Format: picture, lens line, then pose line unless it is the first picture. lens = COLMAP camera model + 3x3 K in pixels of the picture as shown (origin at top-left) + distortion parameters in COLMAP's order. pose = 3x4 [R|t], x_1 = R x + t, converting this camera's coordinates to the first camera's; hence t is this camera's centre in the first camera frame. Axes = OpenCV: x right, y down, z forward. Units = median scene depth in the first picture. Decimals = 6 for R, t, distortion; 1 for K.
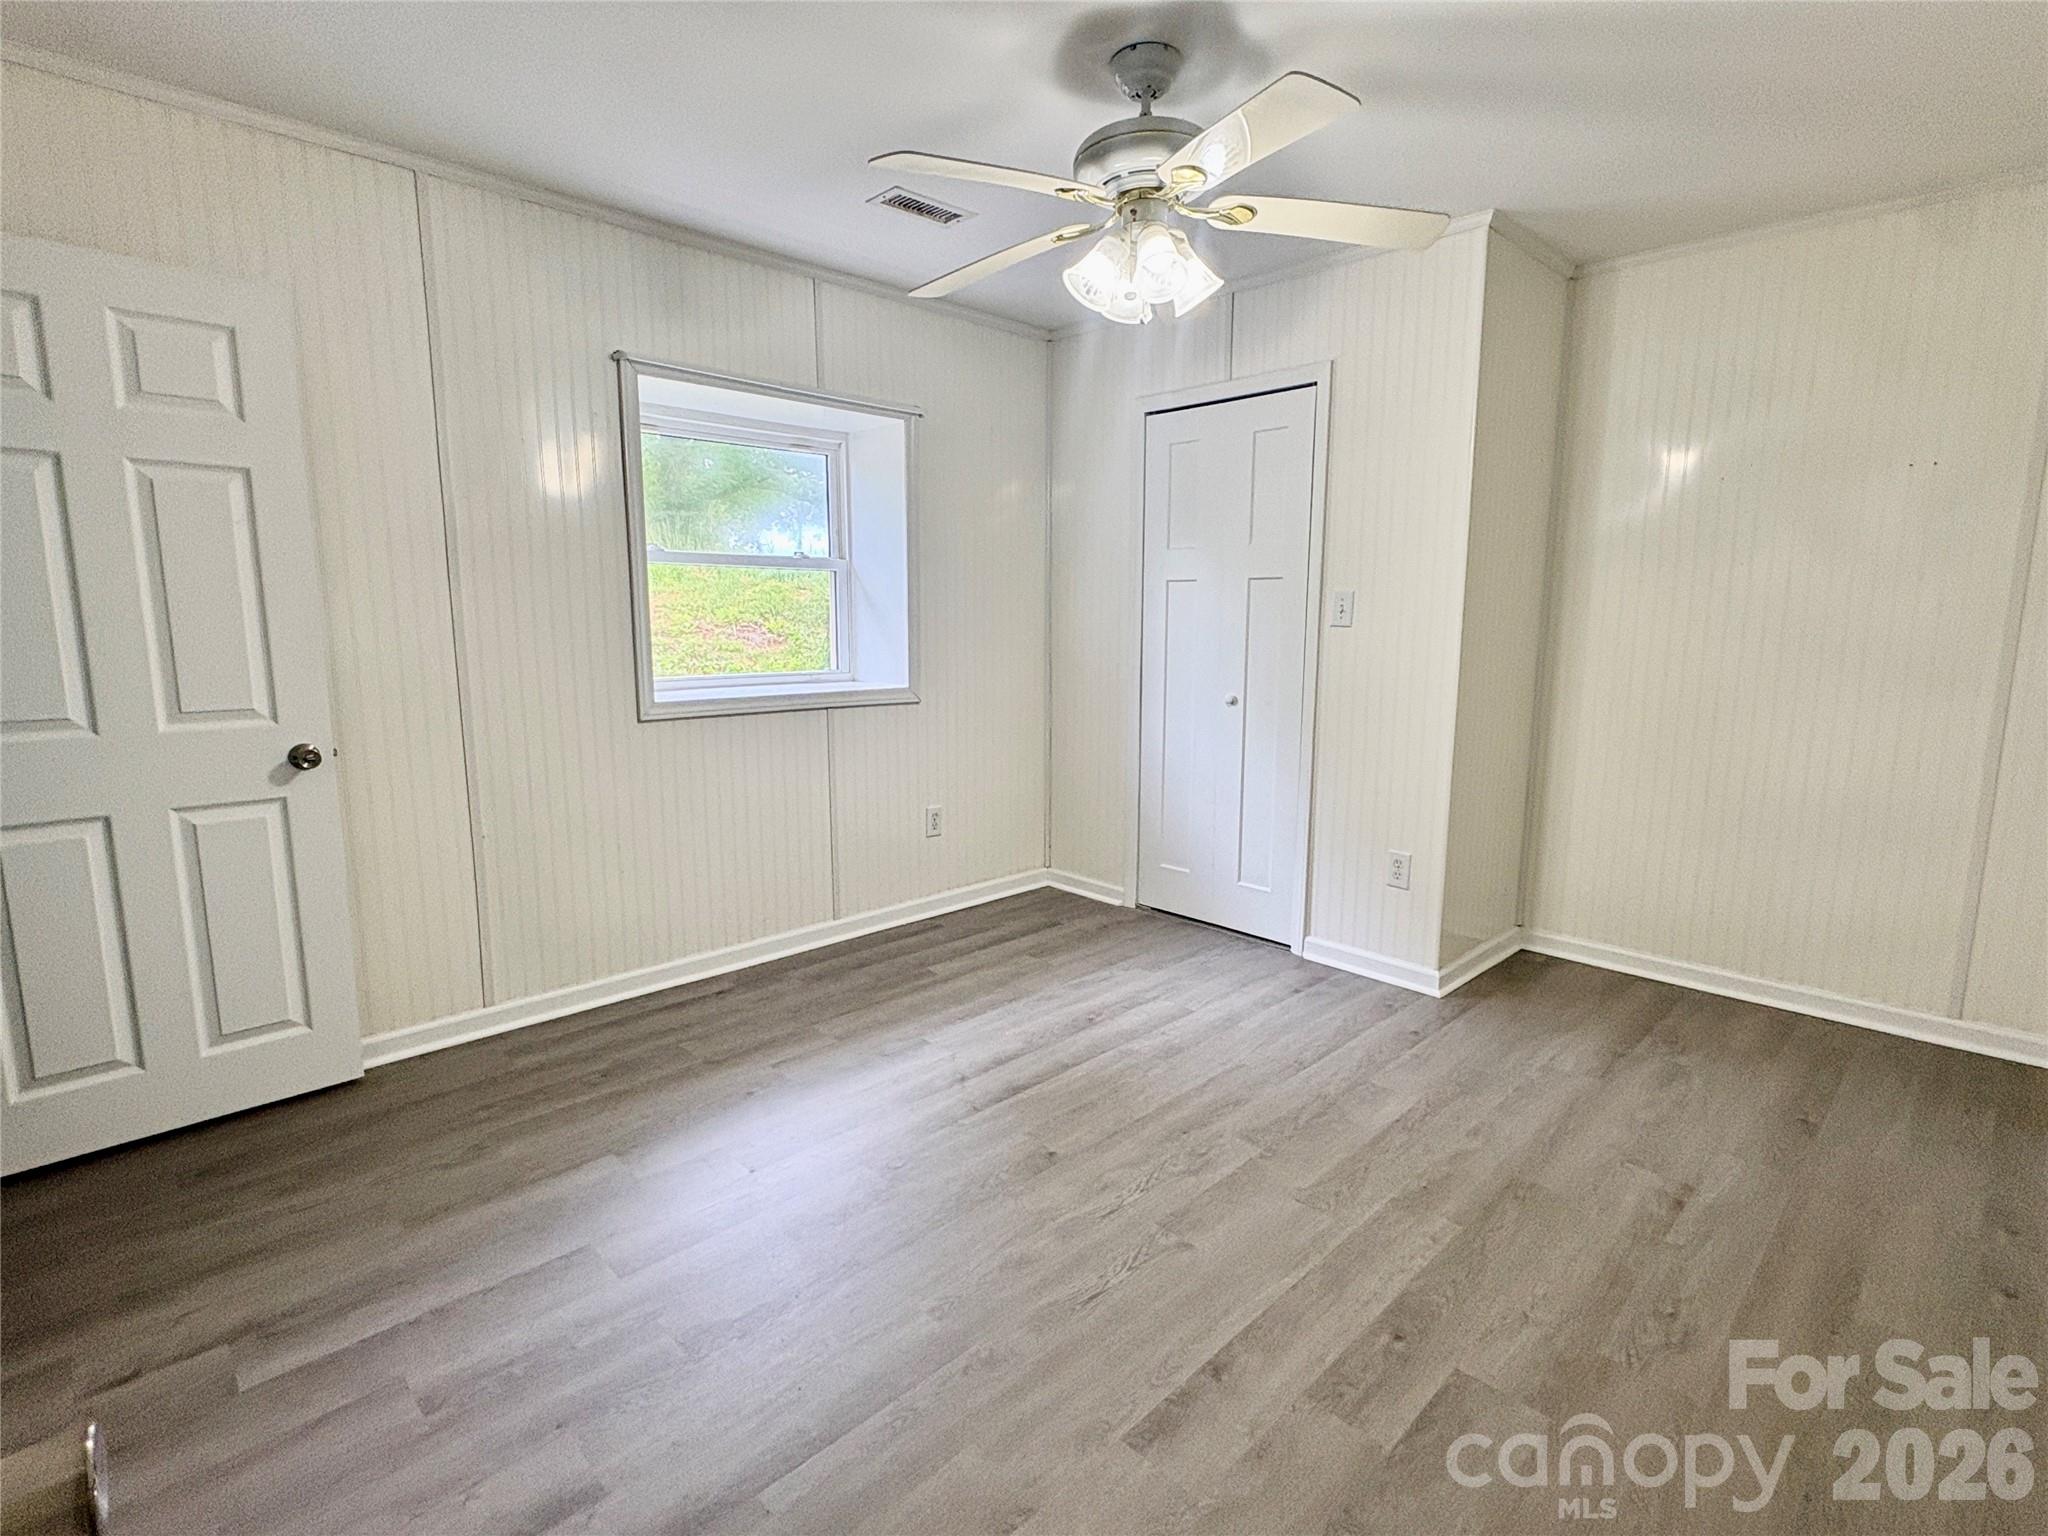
lens RADIAL K [[998.5, 0, 1023.5], [0, 998.5, 762.8], [0, 0, 1]] dist [-0.000158, 0.000392]
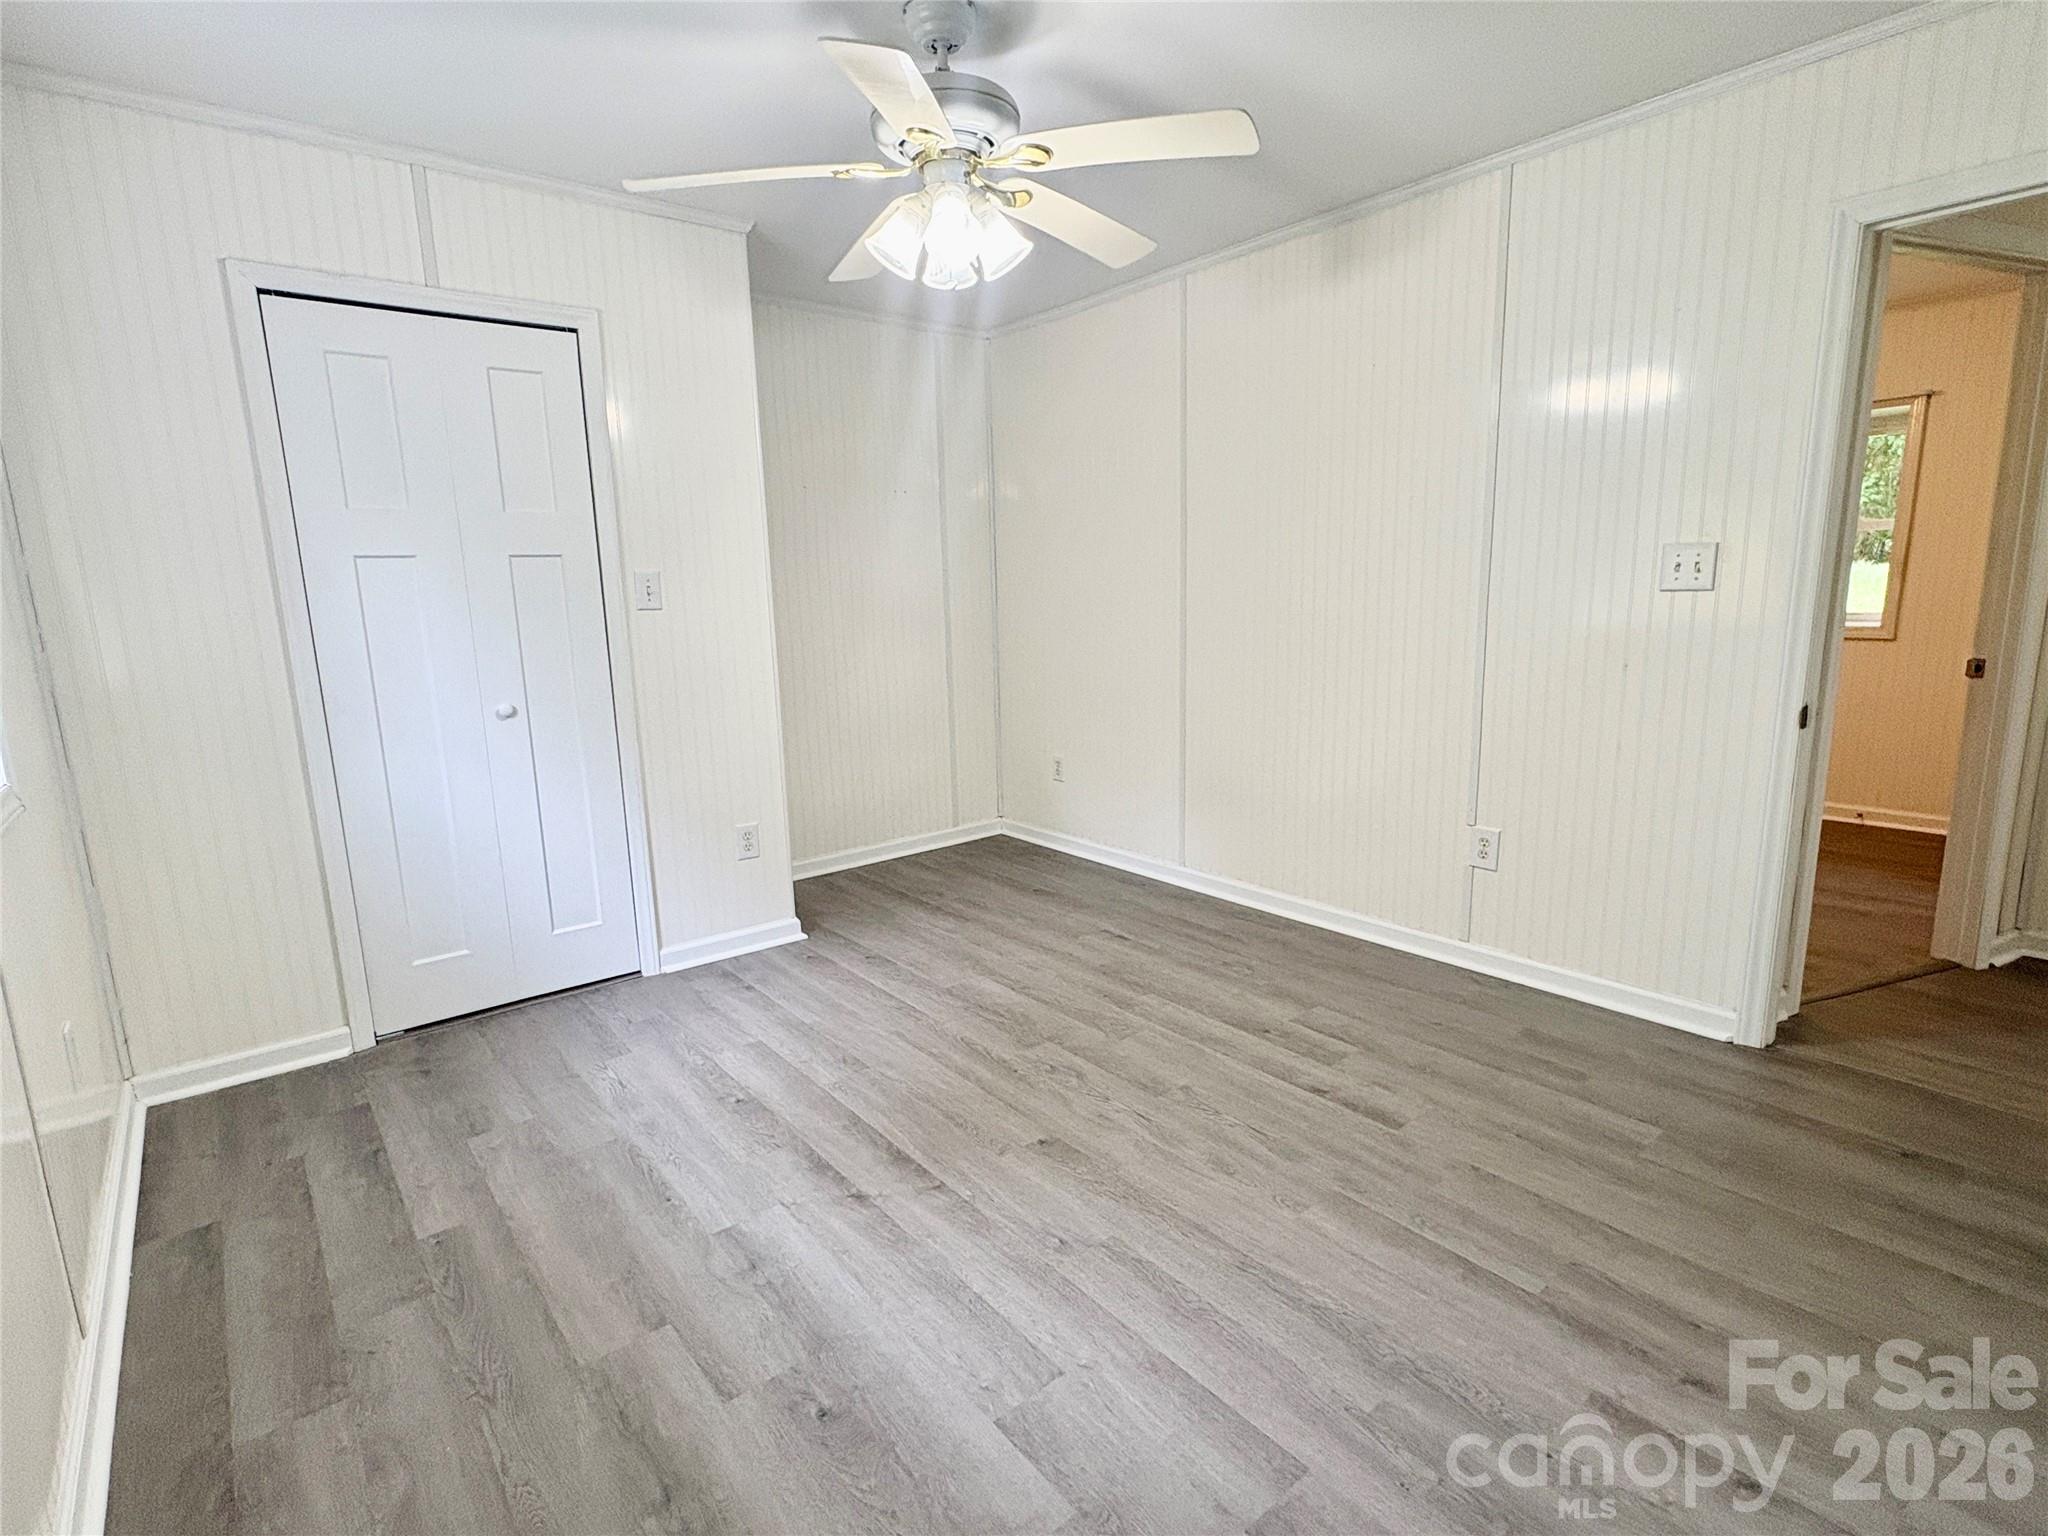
lens RADIAL K [[998.5, 0, 1023.3], [0, 998.5, 768.7], [0, 0, 1]] dist [-0.000158, 0.000392]
pose [[0.086651, -0.188567, 0.978230, -0.637553], [0.174452, 0.969623, 0.171455, -0.099993], [-0.980846, 0.155798, 0.116915, 0.623950]]
